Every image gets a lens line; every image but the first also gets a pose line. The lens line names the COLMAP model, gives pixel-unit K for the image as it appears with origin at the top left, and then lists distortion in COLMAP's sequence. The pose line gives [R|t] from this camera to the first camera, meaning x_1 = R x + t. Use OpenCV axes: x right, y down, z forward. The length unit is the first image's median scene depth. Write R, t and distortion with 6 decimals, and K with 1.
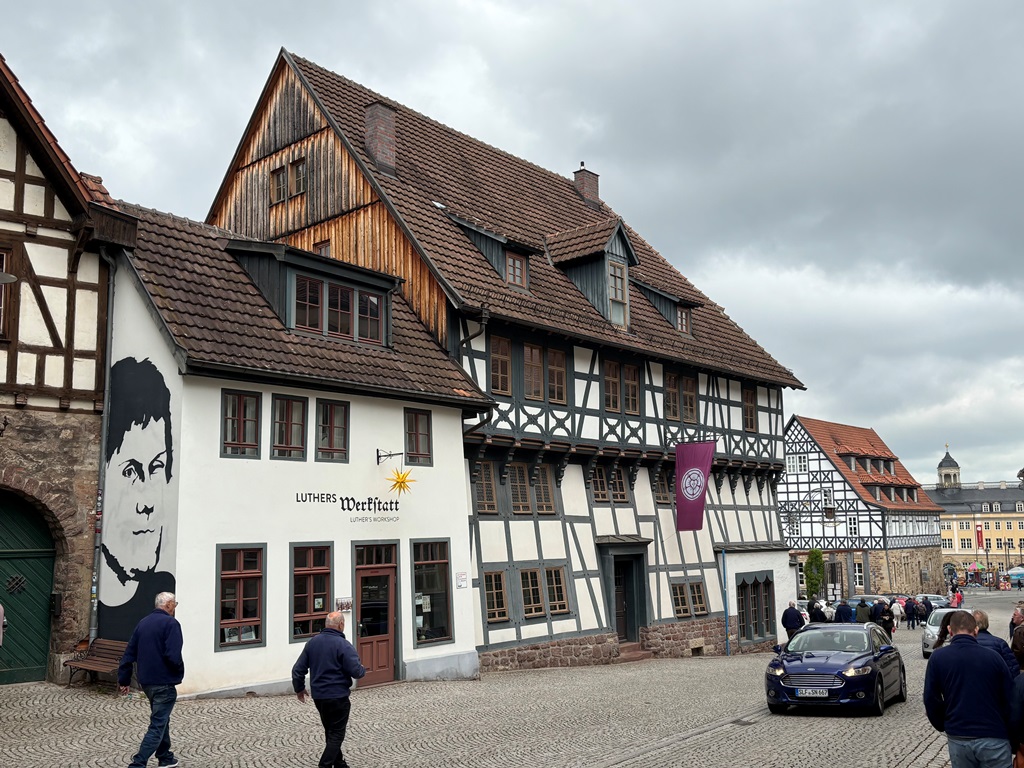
lens RADIAL K [[1096.3, 0, 513.8], [0, 1096.3, 375.0], [0, 0, 1]] dist [0.051519, 0.000000]
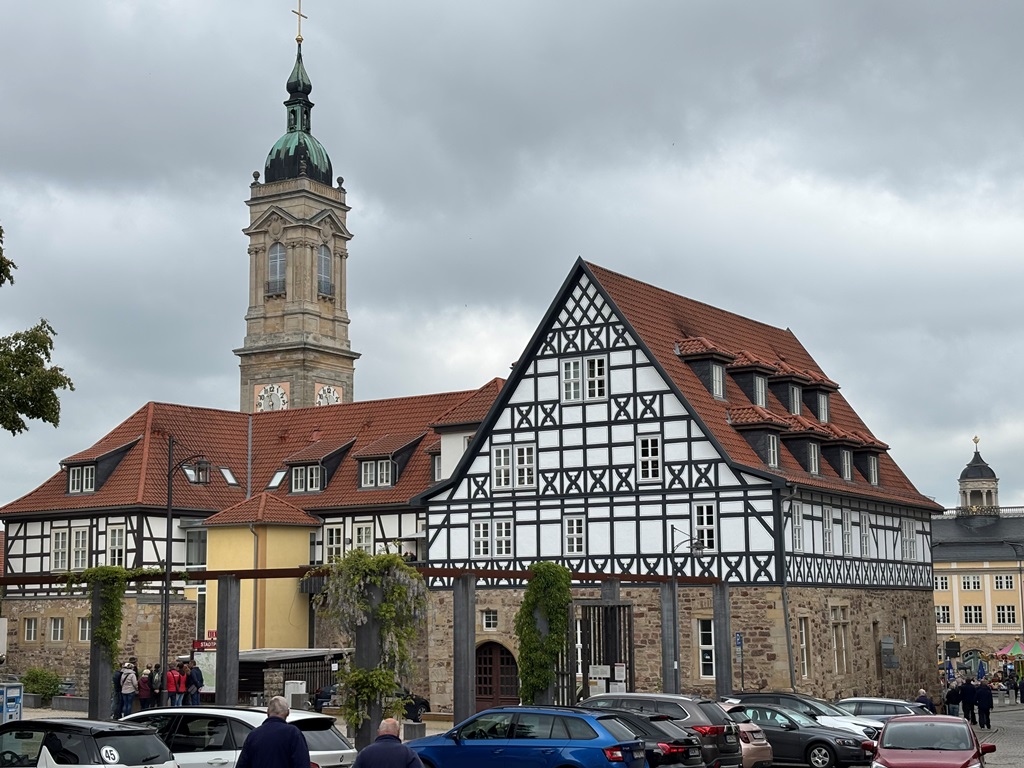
lens RADIAL K [[1610.1, 0, 510.8], [0, 1610.1, 385.0], [0, 0, 1]] dist [0.108685, 0.000000]
pose [[0.996466, 0.018442, 0.081950, 0.885093], [-0.018409, 0.999830, -0.001155, 0.411386], [-0.081958, -0.000357, 0.996636, 1.981238]]
